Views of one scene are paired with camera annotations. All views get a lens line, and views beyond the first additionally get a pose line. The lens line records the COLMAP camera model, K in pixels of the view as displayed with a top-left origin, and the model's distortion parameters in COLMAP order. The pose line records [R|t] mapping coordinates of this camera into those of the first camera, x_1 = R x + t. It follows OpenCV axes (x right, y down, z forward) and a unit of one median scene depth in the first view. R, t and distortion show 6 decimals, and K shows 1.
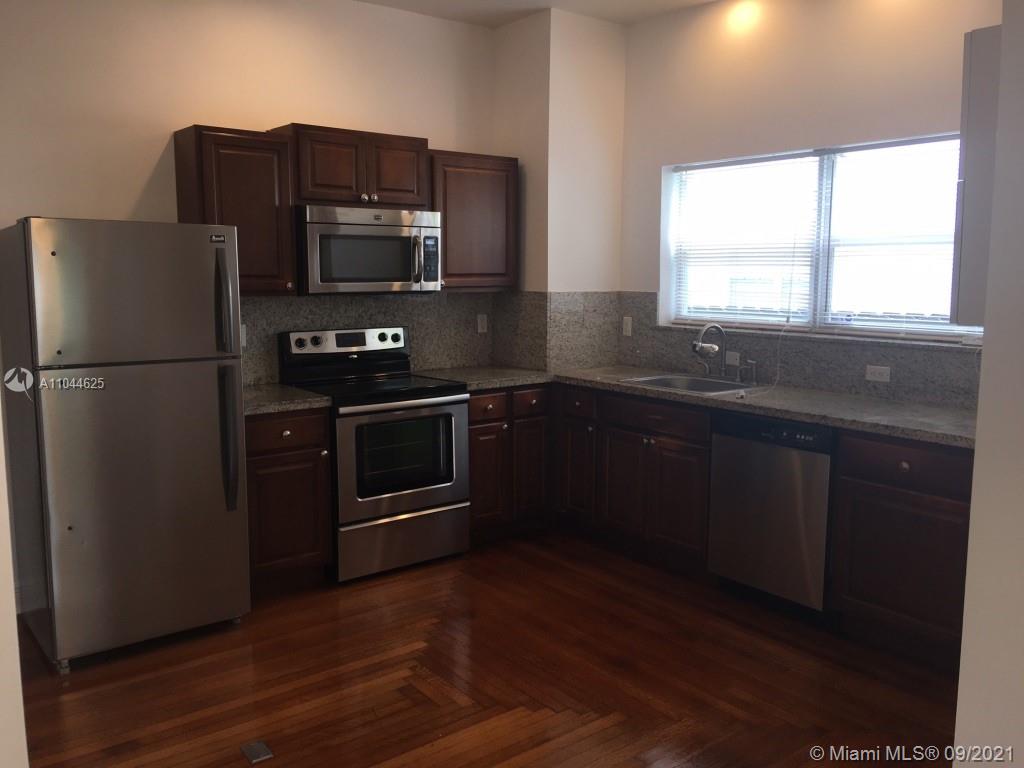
lens RADIAL K [[867.9, 0, 507.5], [0, 867.9, 370.6], [0, 0, 1]] dist [0.141984, -0.204946]
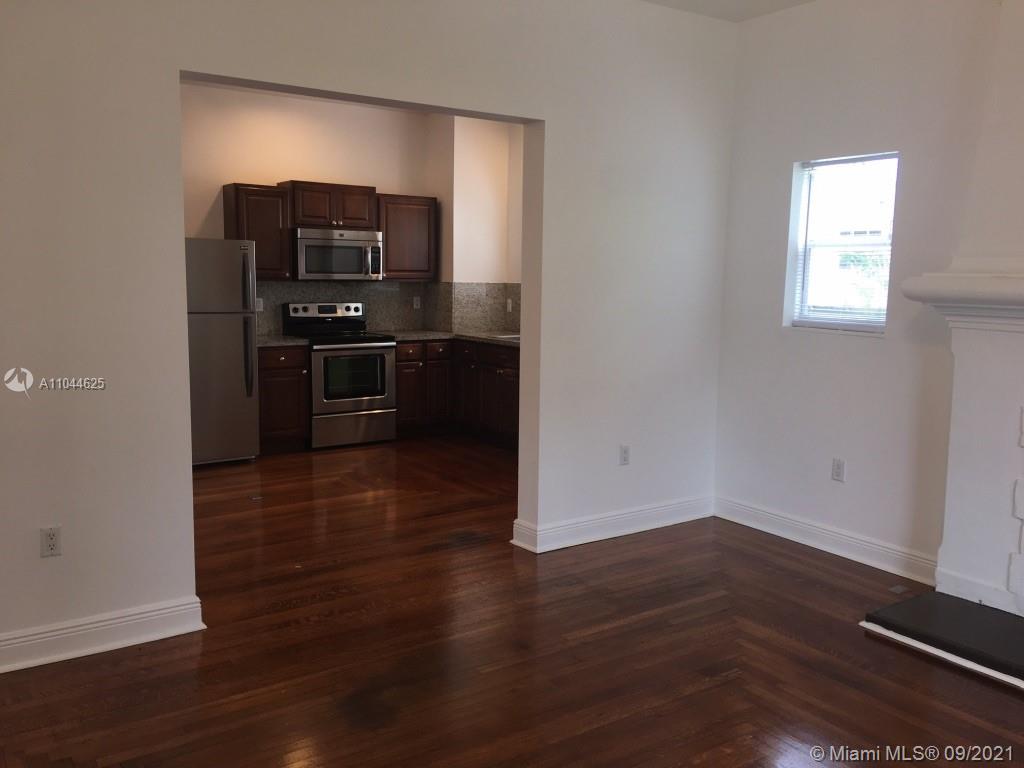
lens RADIAL K [[867.9, 0, 507.5], [0, 867.9, 370.6], [0, 0, 1]] dist [0.141984, -0.204946]
pose [[0.998484, 0.017634, -0.052150, 0.252495], [-0.017733, 0.999842, -0.001429, 0.078082], [0.052116, 0.002351, 0.998638, -0.634145]]
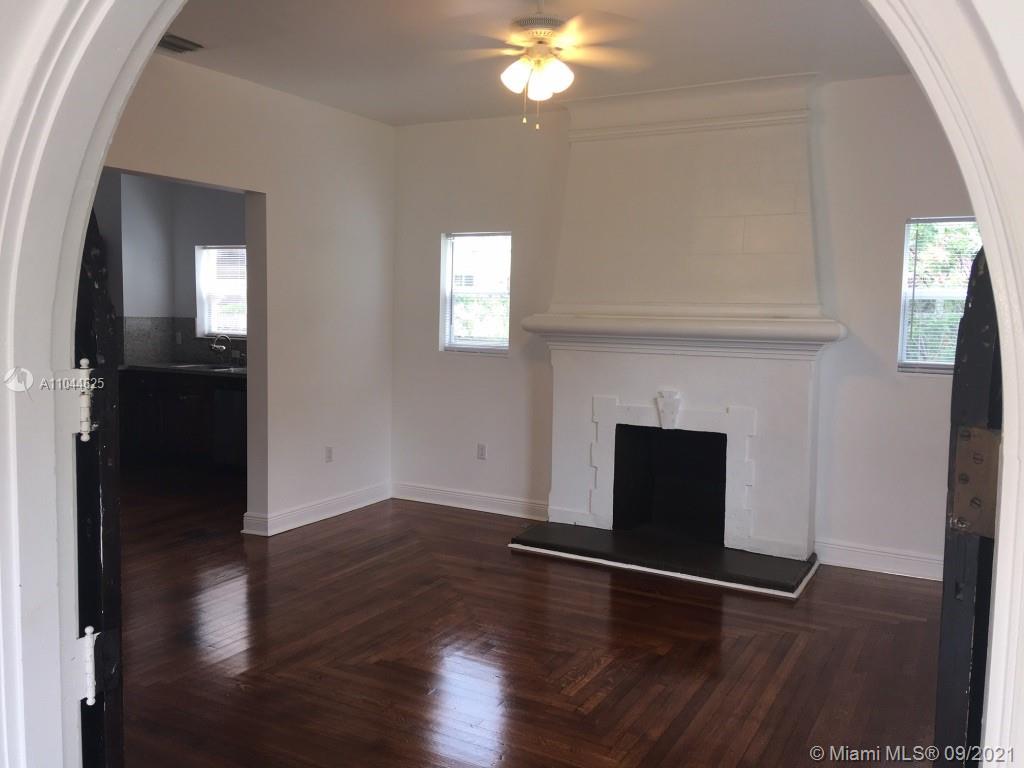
lens RADIAL K [[867.9, 0, 507.5], [0, 867.9, 370.6], [0, 0, 1]] dist [0.141984, -0.204946]
pose [[0.918263, -0.014089, 0.395719, 0.053827], [0.030141, 0.998954, -0.034376, 0.103610], [-0.394821, 0.043493, 0.917728, -0.934124]]
